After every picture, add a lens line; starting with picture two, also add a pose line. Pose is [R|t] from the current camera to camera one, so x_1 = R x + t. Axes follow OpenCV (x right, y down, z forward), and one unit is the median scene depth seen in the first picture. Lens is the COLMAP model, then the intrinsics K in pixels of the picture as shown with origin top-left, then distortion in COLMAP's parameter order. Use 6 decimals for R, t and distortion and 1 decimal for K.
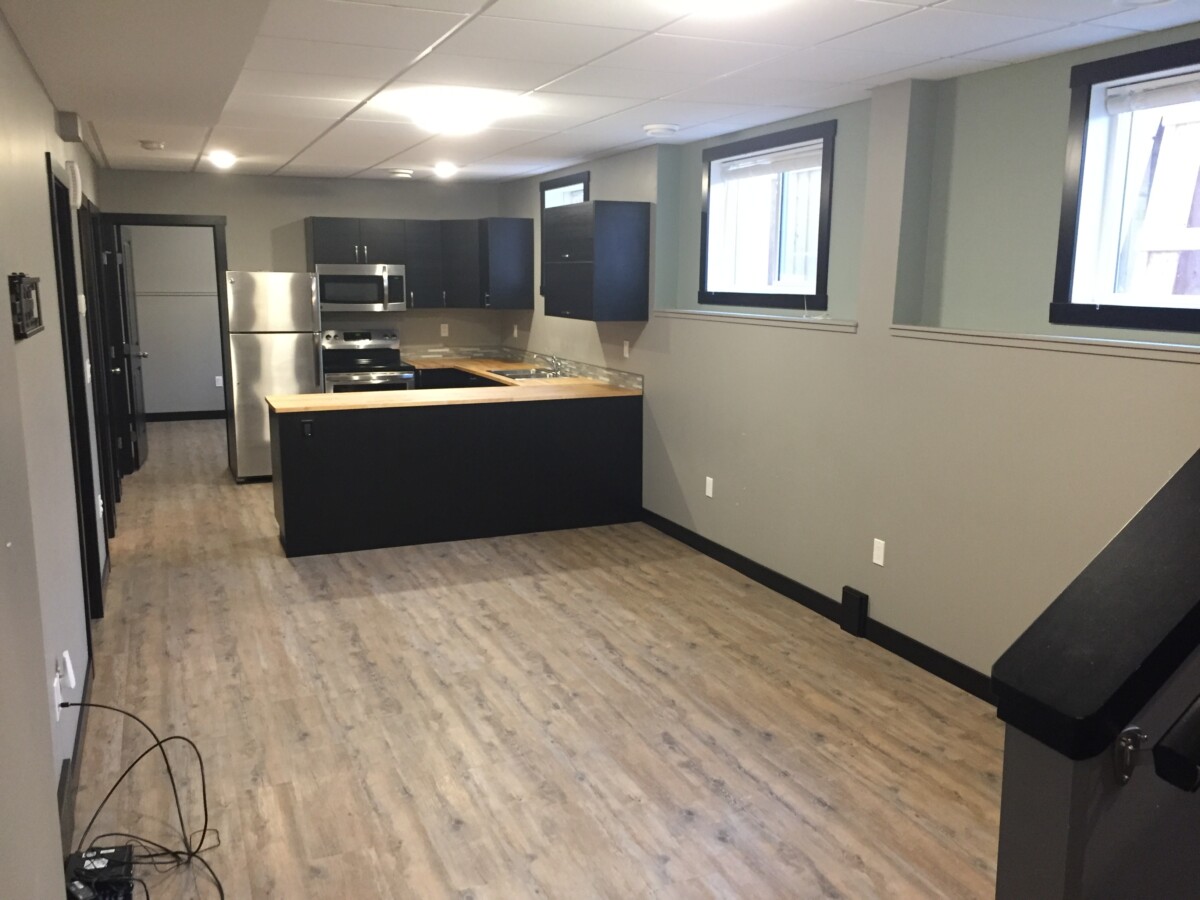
lens RADIAL K [[1041.4, 0, 602.5], [0, 1041.4, 468.0], [0, 0, 1]] dist [0.035765, -0.048427]
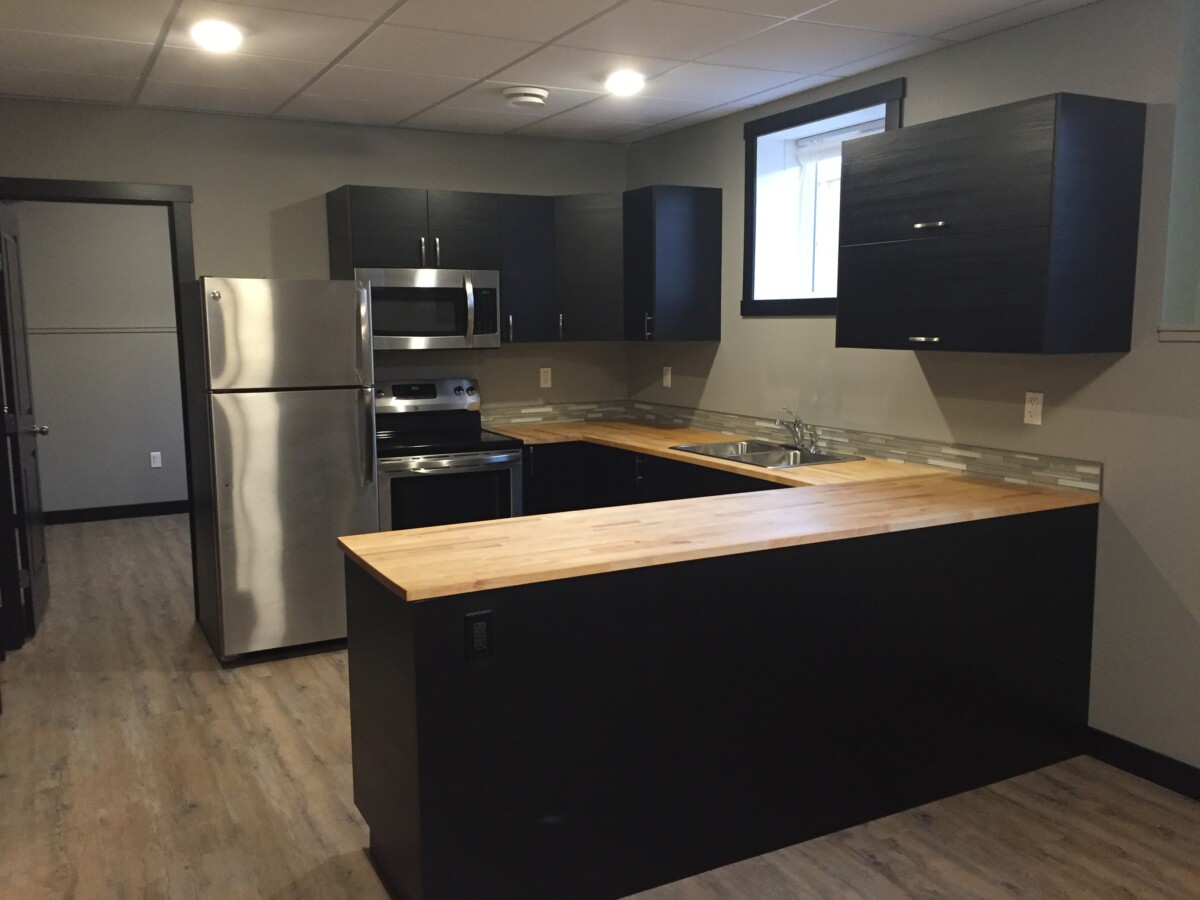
lens RADIAL K [[1041.4, 0, 599.4], [0, 1041.4, 457.8], [0, 0, 1]] dist [0.035765, -0.048427]
pose [[0.996247, -0.026467, 0.082412, -0.215205], [0.030418, 0.998429, -0.047057, -0.068217], [-0.081037, 0.049387, 0.995487, 0.478836]]
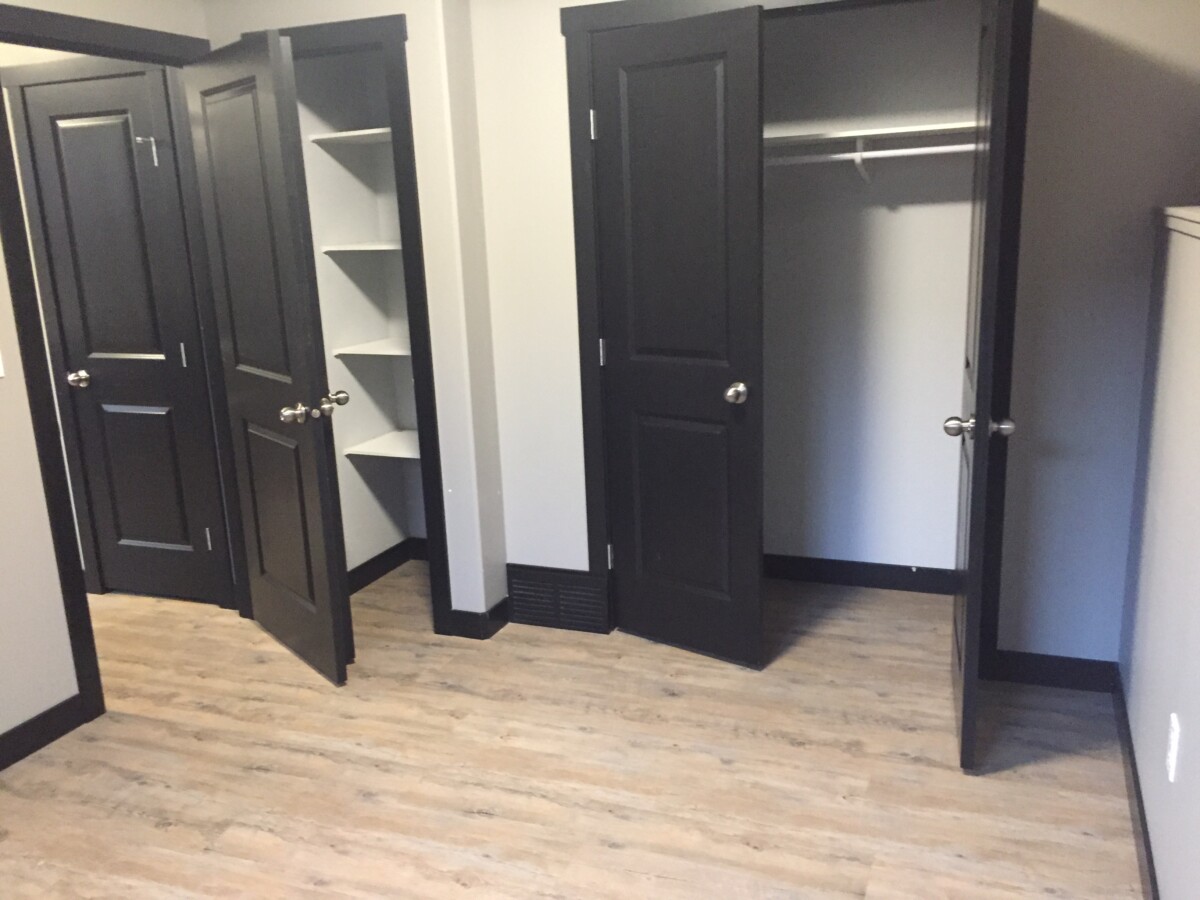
lens RADIAL K [[1041.4, 0, 595.2], [0, 1041.4, 444.6], [0, 0, 1]] dist [0.035765, -0.048427]
pose [[-0.710895, 0.175409, -0.681072, -0.296611], [-0.091305, 0.937184, 0.336673, -0.267538], [0.697346, 0.301525, -0.650224, 1.576030]]
